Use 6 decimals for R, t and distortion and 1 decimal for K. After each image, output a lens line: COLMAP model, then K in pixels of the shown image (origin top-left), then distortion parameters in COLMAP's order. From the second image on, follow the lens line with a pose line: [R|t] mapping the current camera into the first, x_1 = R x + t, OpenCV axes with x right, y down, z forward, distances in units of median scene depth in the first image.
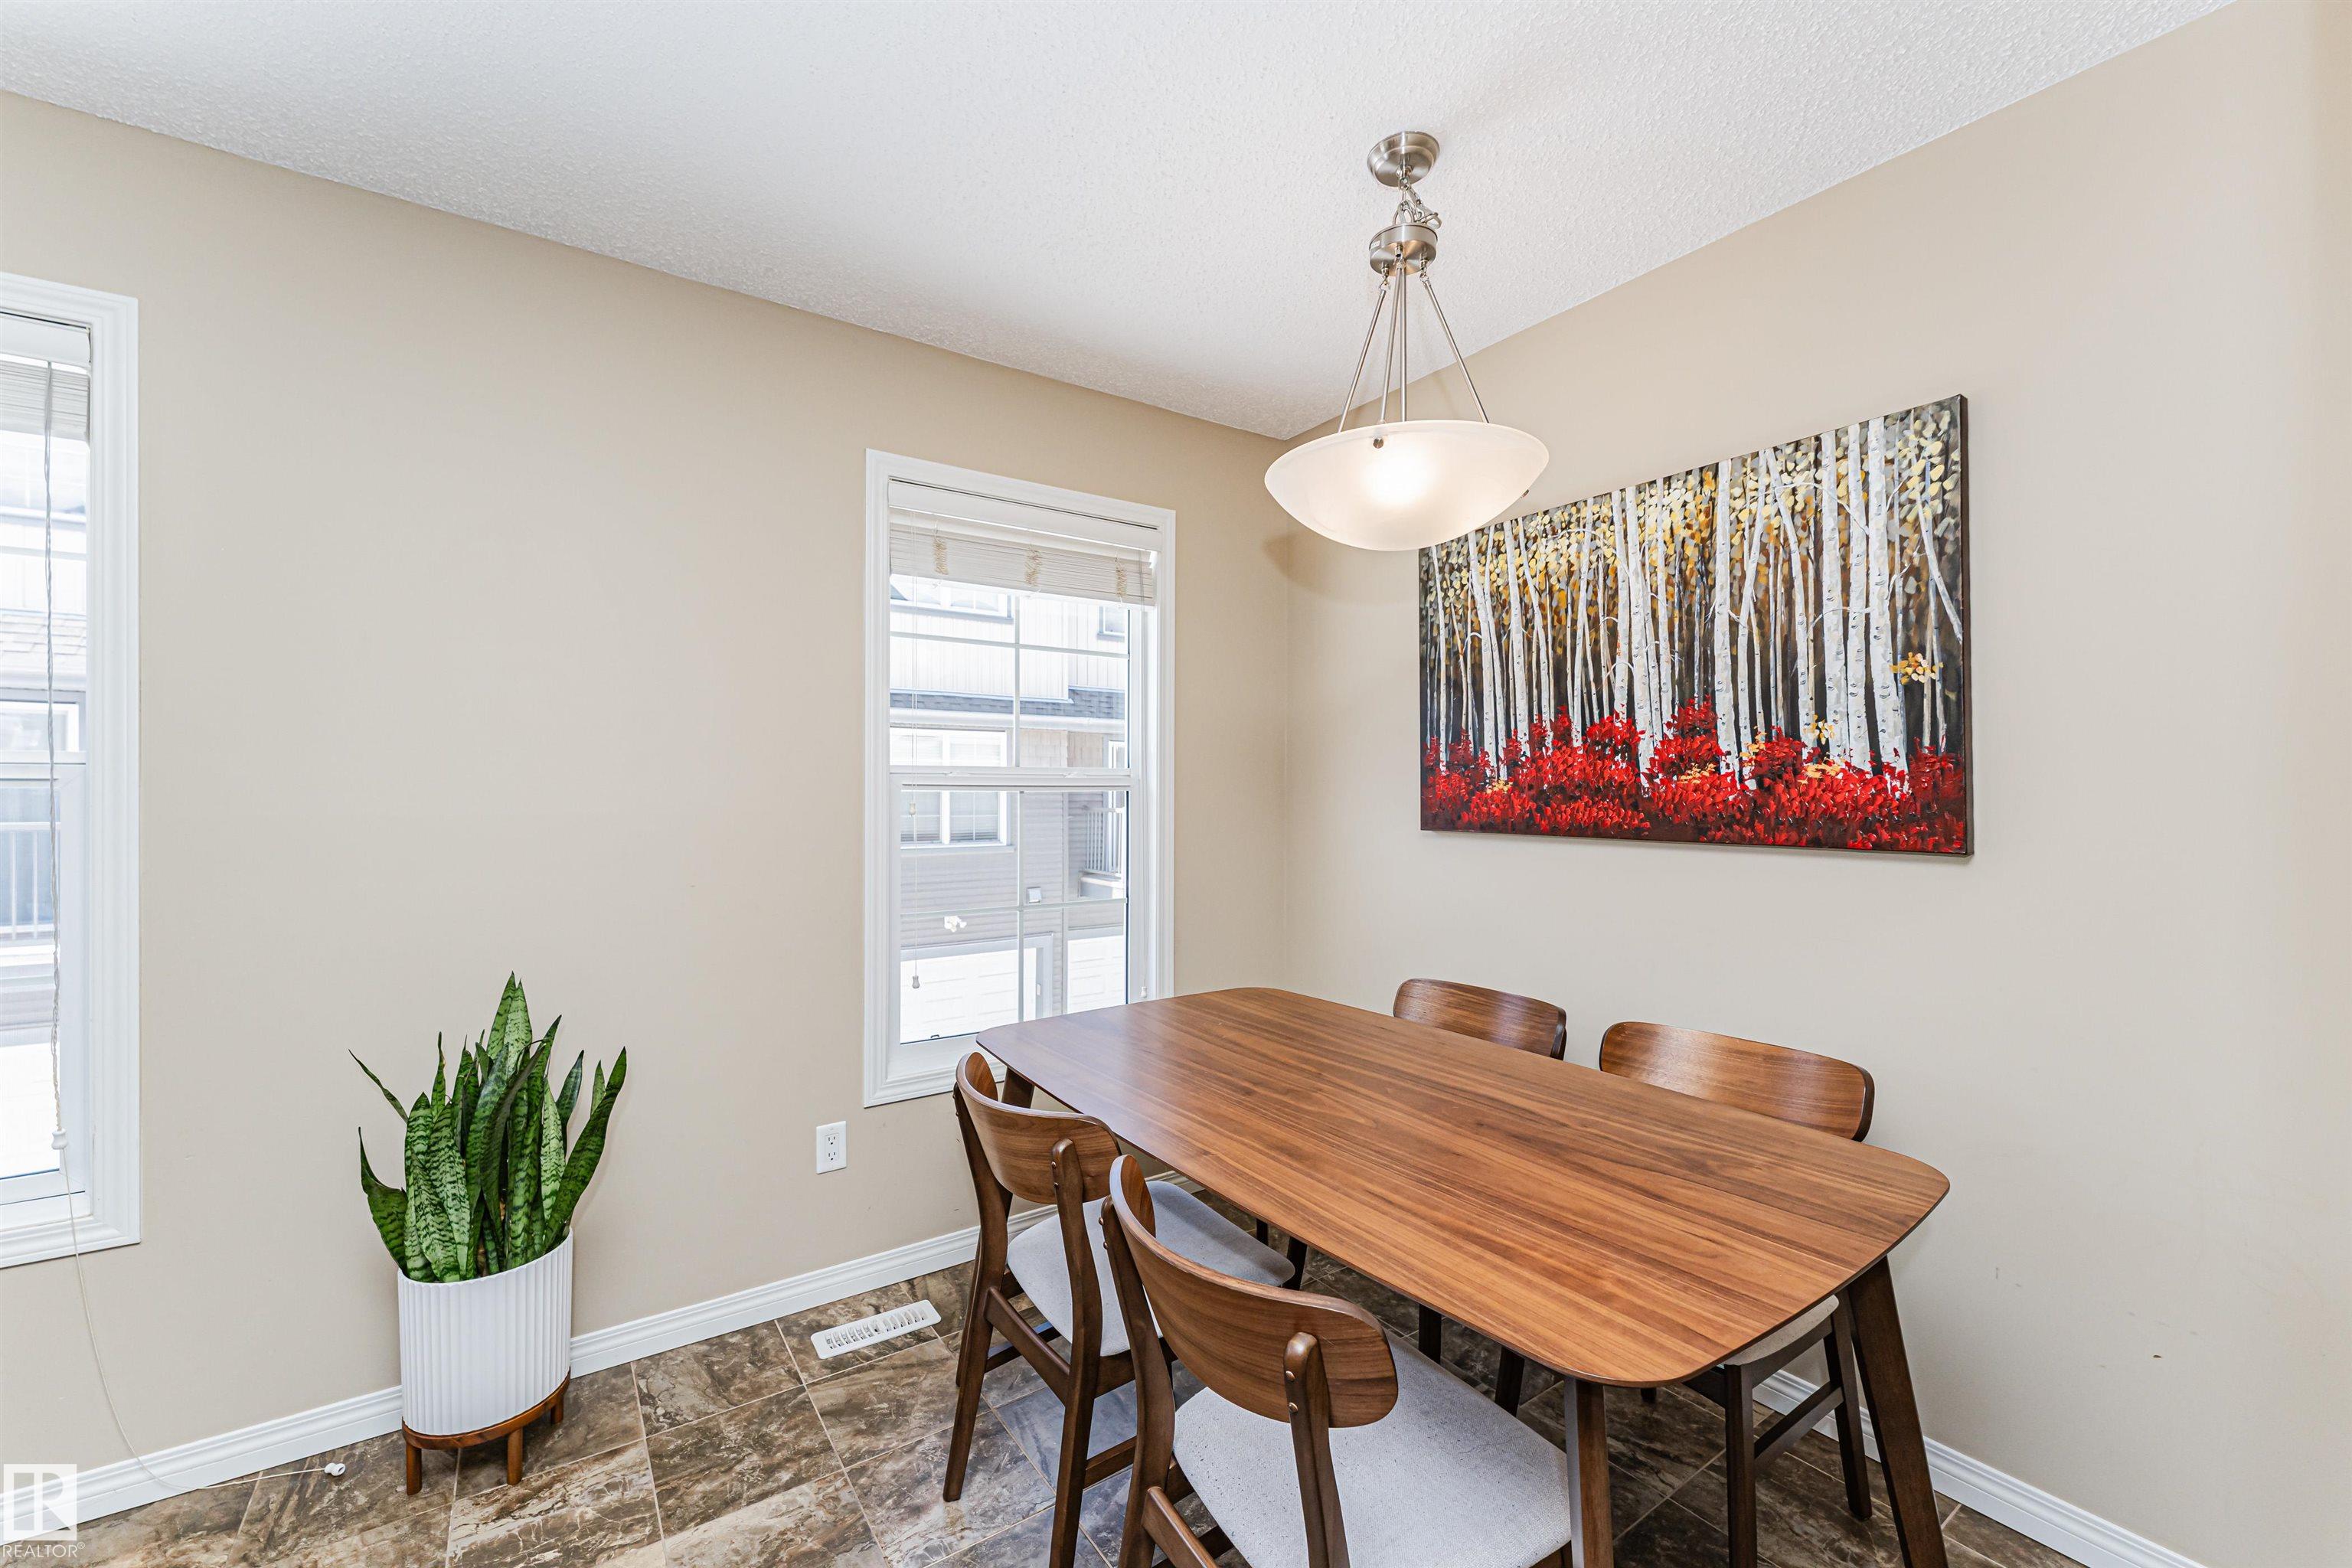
lens RADIAL K [[941.5, 0, 1151.0], [0, 941.5, 806.1], [0, 0, 1]] dist [0.001002, -0.000269]
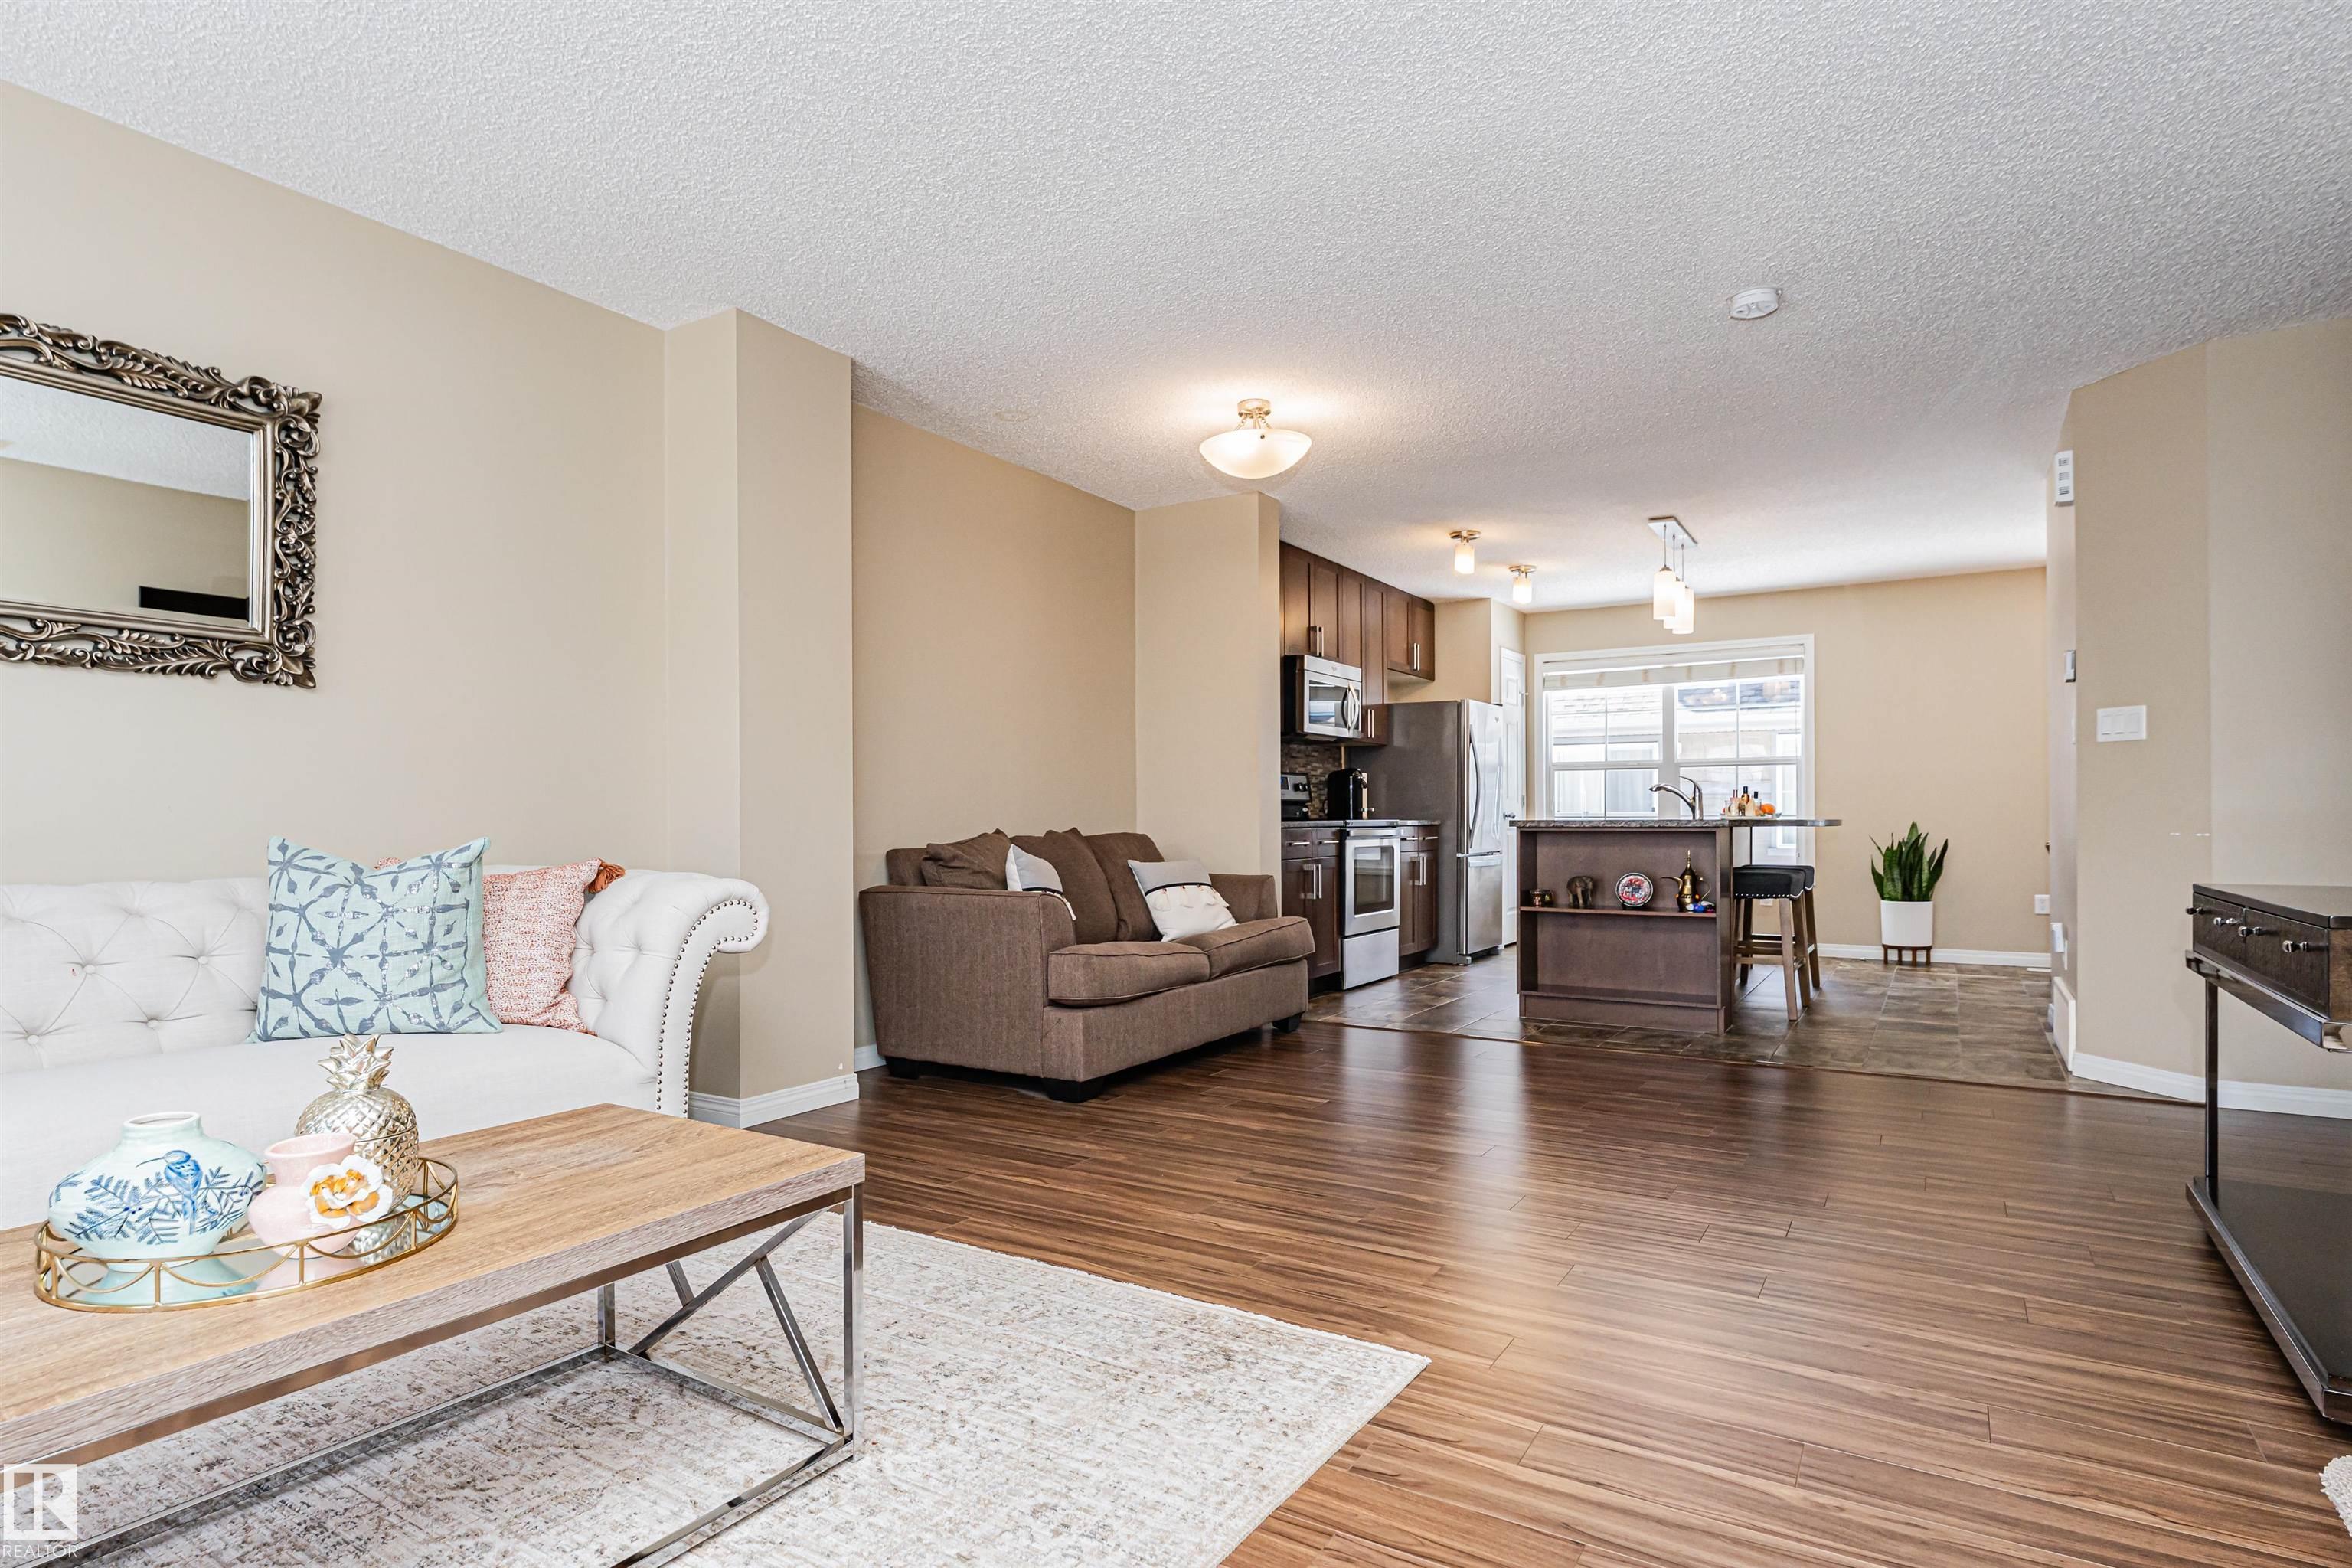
lens RADIAL K [[1194.3, 0, 1138.0], [0, 1194.3, 803.8], [0, 0, 1]] dist [0.013122, -0.000406]
pose [[0.379391, -0.016772, -0.925084, 2.101338], [-0.010903, 0.999685, -0.022596, 0.244680], [0.925172, 0.018659, 0.379089, -2.991246]]
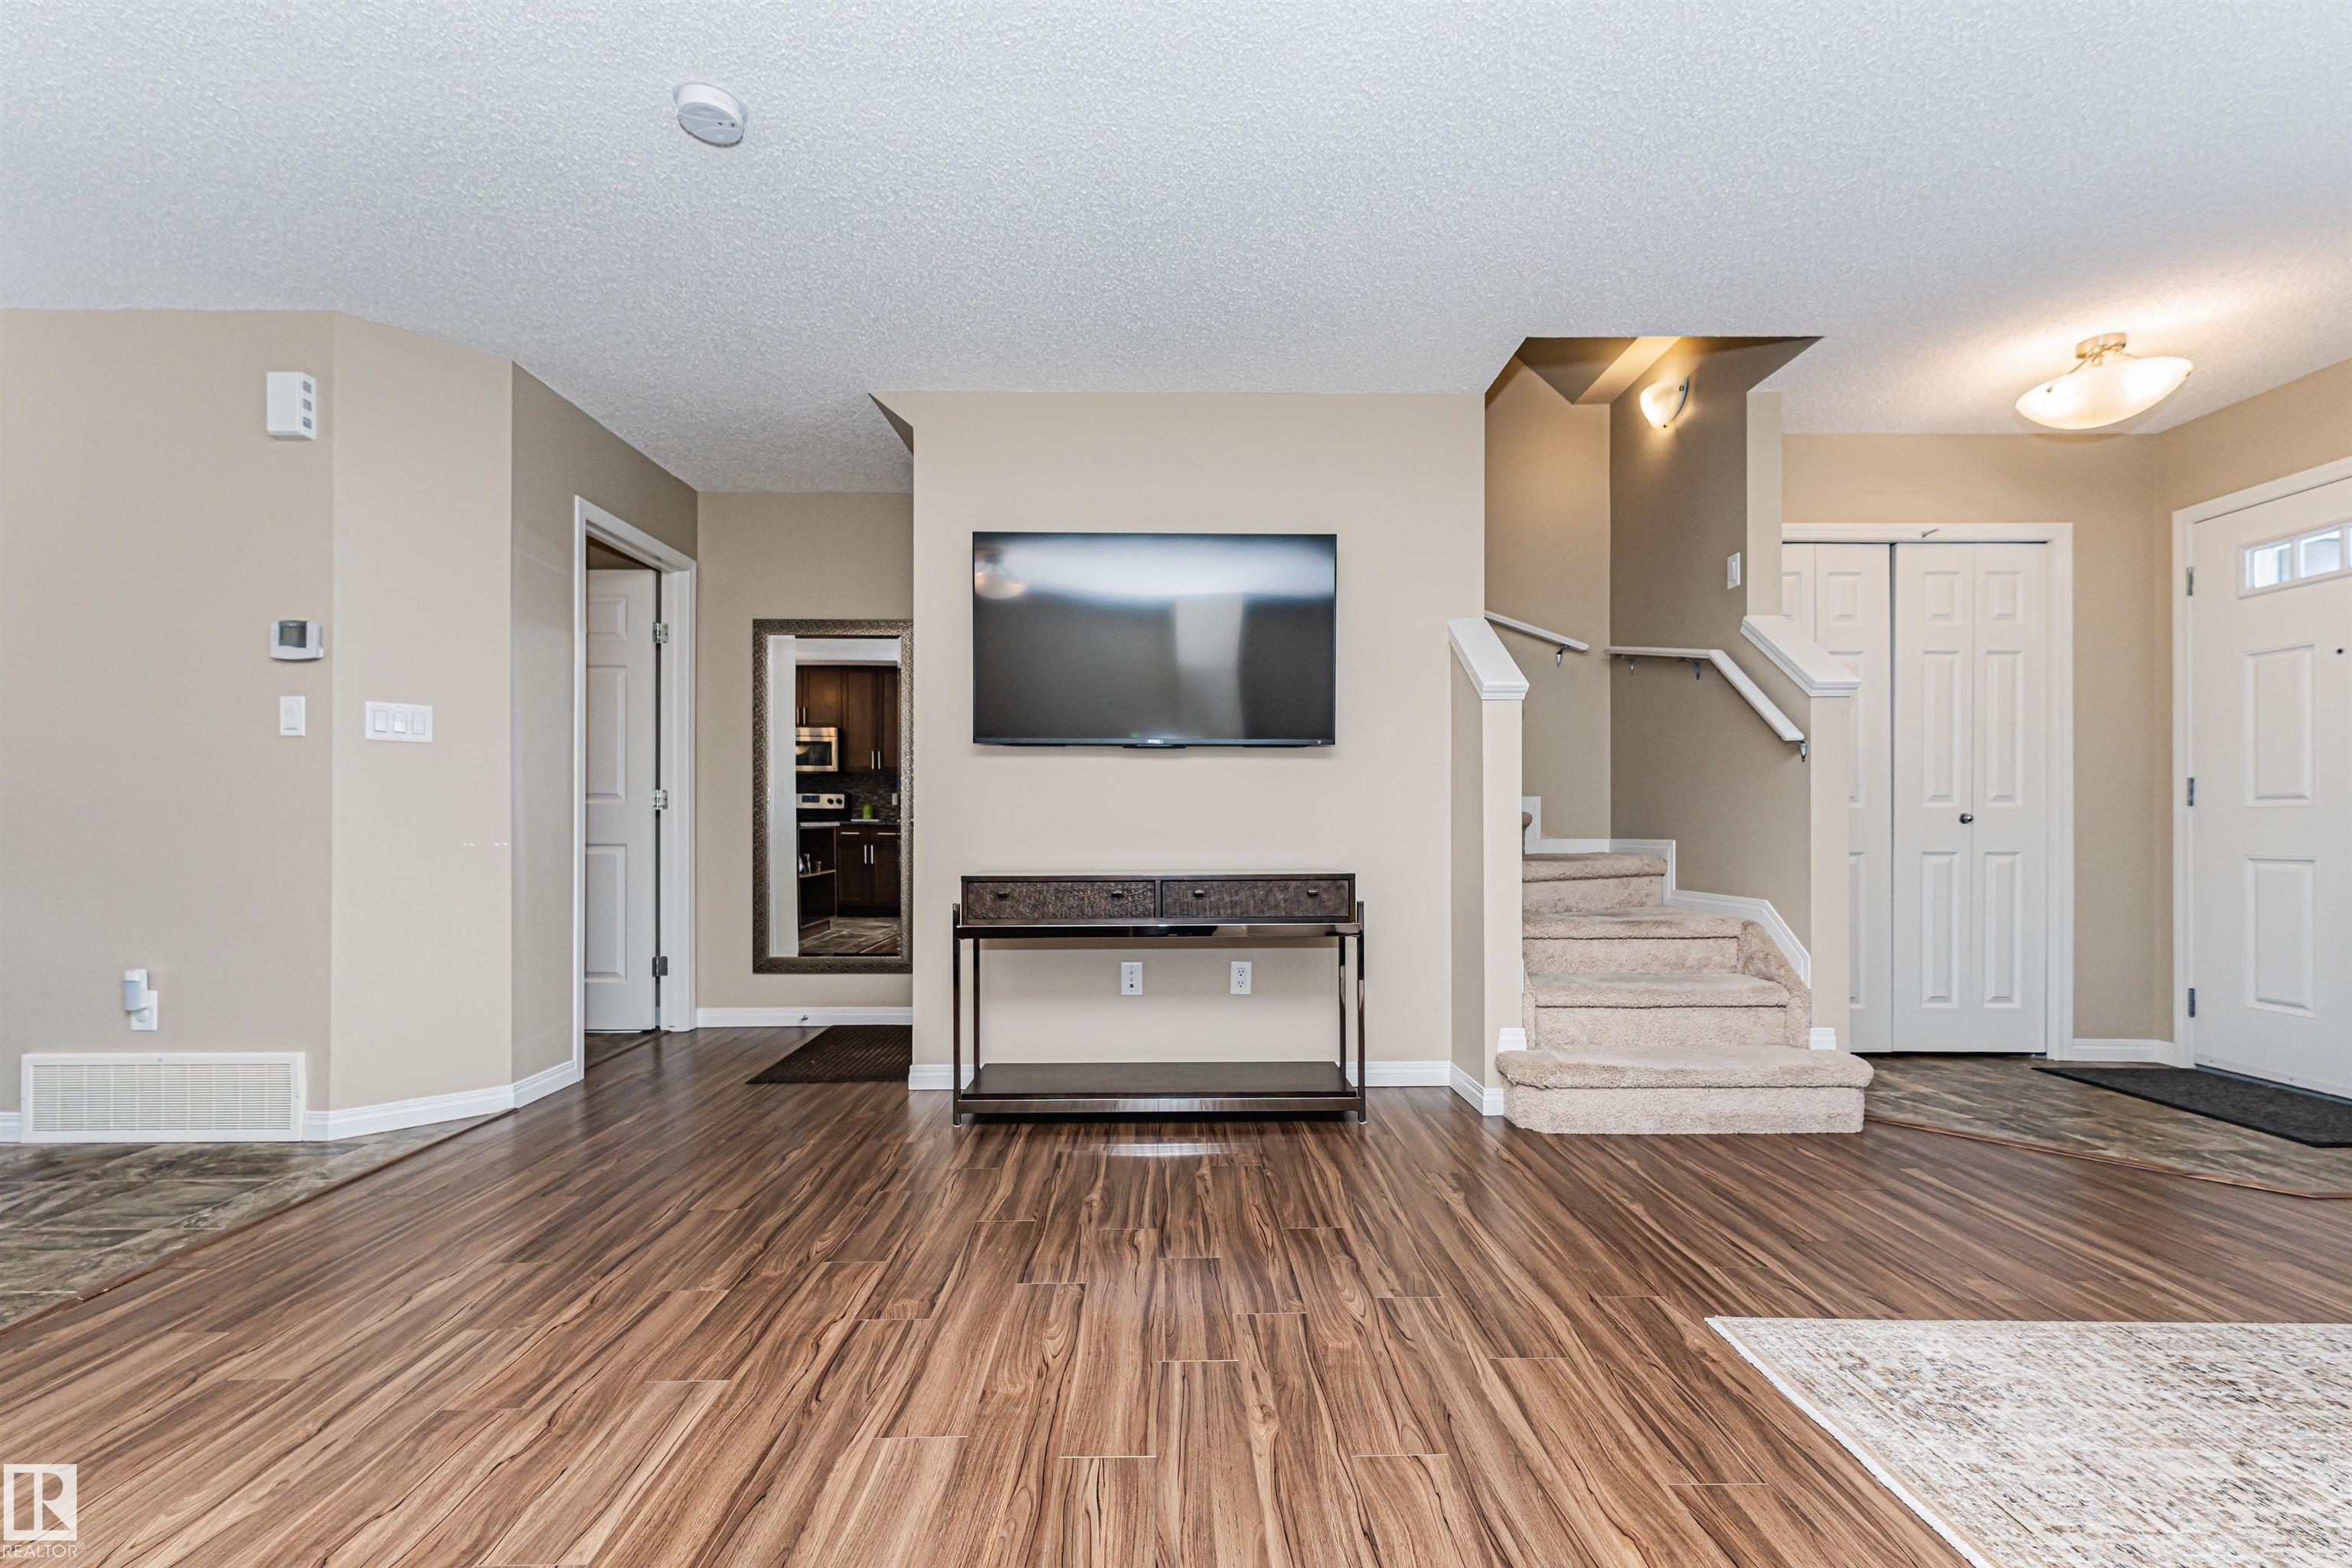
lens RADIAL K [[982.5, 0, 1194.1], [0, 982.5, 830.6], [0, 0, 1]] dist [-0.001534, -0.000131]
pose [[0.552856, -0.003309, 0.833270, 0.110862], [0.017194, 0.999825, -0.007437, 0.239897], [-0.833099, 0.018439, 0.552816, -2.449227]]
